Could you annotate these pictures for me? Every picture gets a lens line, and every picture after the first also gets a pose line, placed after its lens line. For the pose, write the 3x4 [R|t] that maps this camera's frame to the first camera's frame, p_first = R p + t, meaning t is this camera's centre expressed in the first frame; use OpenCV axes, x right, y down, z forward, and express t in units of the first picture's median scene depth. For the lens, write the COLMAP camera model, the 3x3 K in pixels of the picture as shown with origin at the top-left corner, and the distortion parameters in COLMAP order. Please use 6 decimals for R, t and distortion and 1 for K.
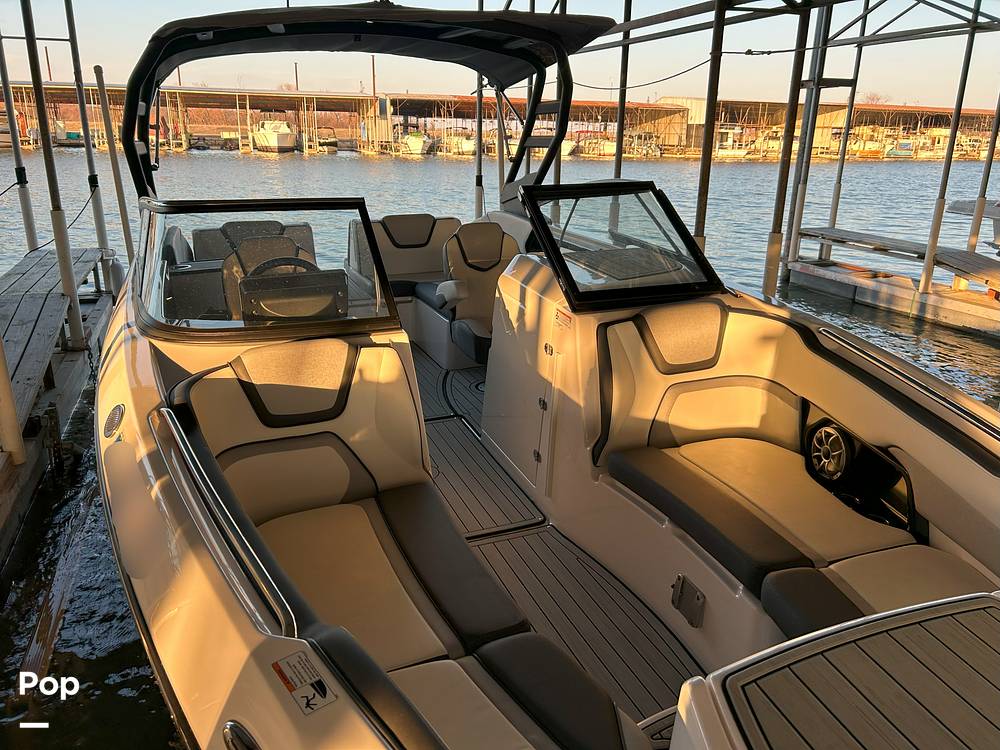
lens RADIAL K [[755.0, 0, 500.0], [0, 755.0, 375.0], [0, 0, 1]] dist [0.026340, -0.003787]
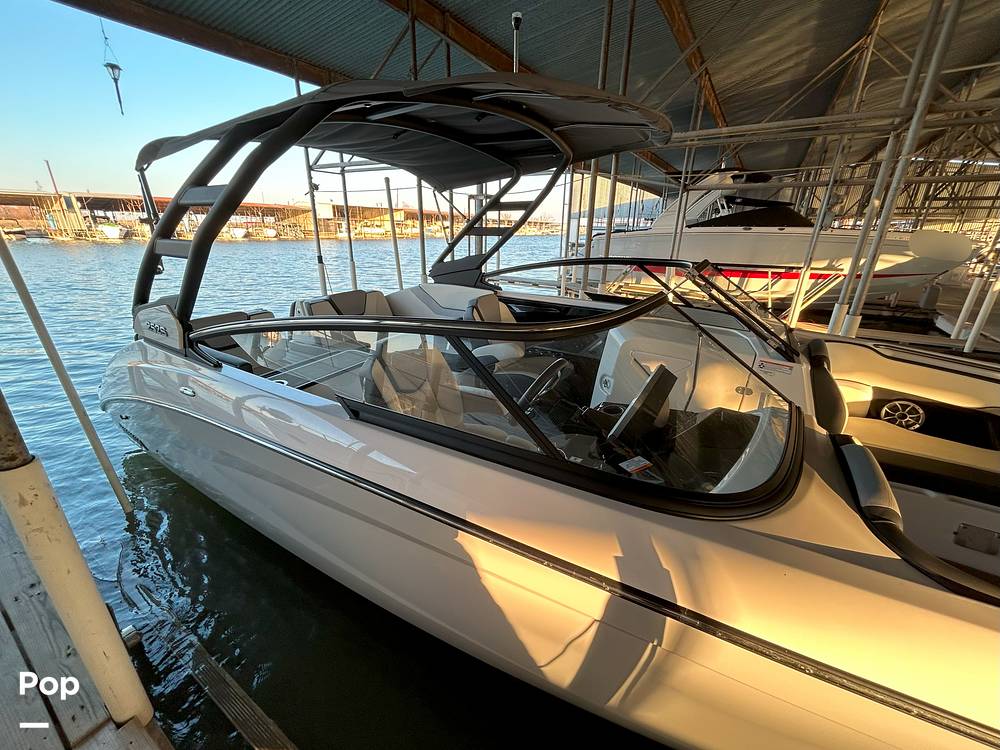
lens RADIAL K [[402.5, 0, 501.1], [0, 402.5, 370.6], [0, 0, 1]] dist [0.001241, 0.001202]
pose [[0.786611, -0.212988, 0.579551, -0.196140], [0.188666, 0.976641, 0.102848, -0.064465], [-0.587918, 0.028440, 0.808420, 0.196291]]
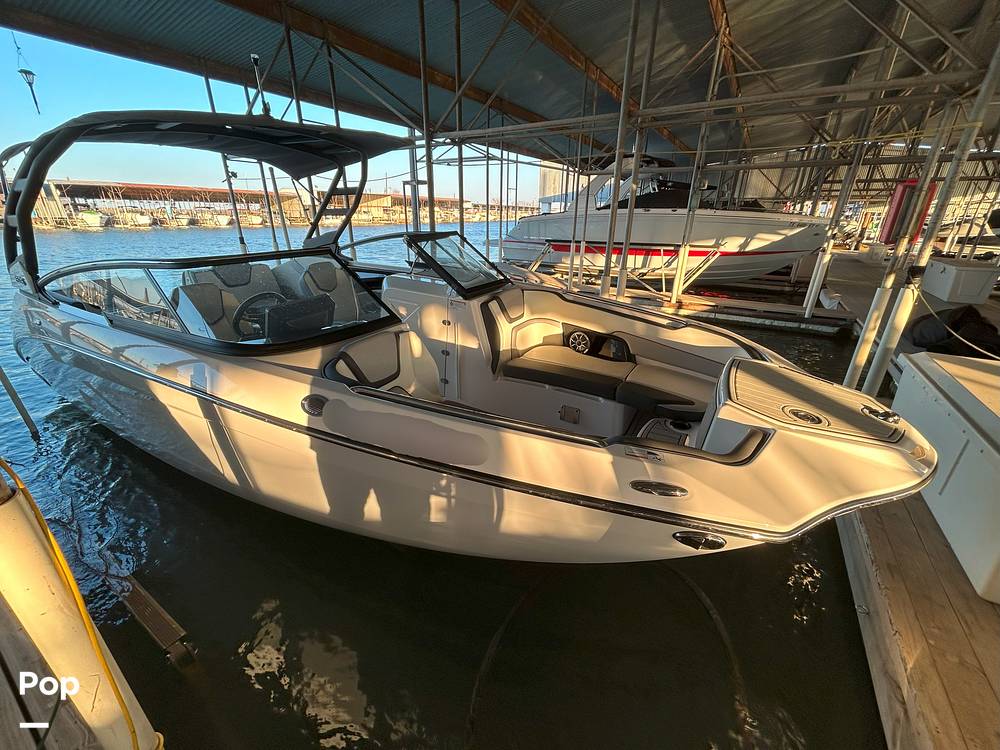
lens RADIAL K [[402.5, 0, 501.1], [0, 402.5, 370.6], [0, 0, 1]] dist [0.001241, 0.001202]
pose [[0.780975, -0.238173, 0.577367, -0.126099], [0.196788, 0.971184, 0.134444, -0.007413], [-0.592751, 0.008621, 0.805340, 0.033085]]
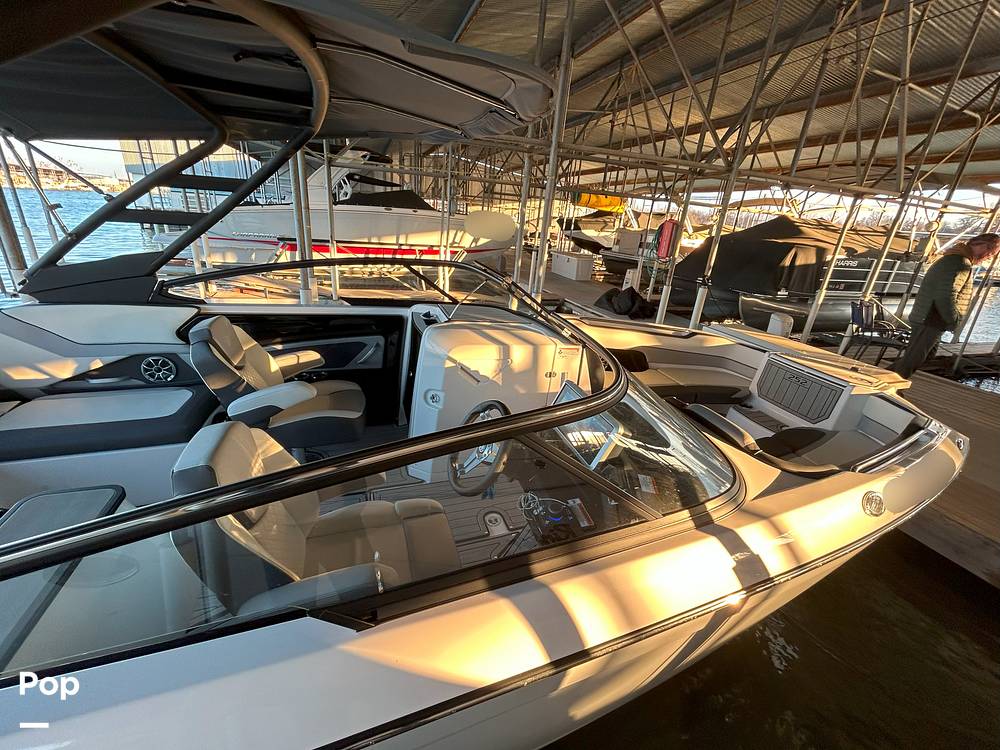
lens RADIAL K [[402.5, 0, 501.1], [0, 402.5, 370.6], [0, 0, 1]] dist [0.001241, 0.001202]
pose [[0.047191, -0.373007, 0.926628, -0.209317], [0.236352, 0.905488, 0.352461, -0.098477], [-0.970521, 0.202377, 0.130892, 0.268348]]
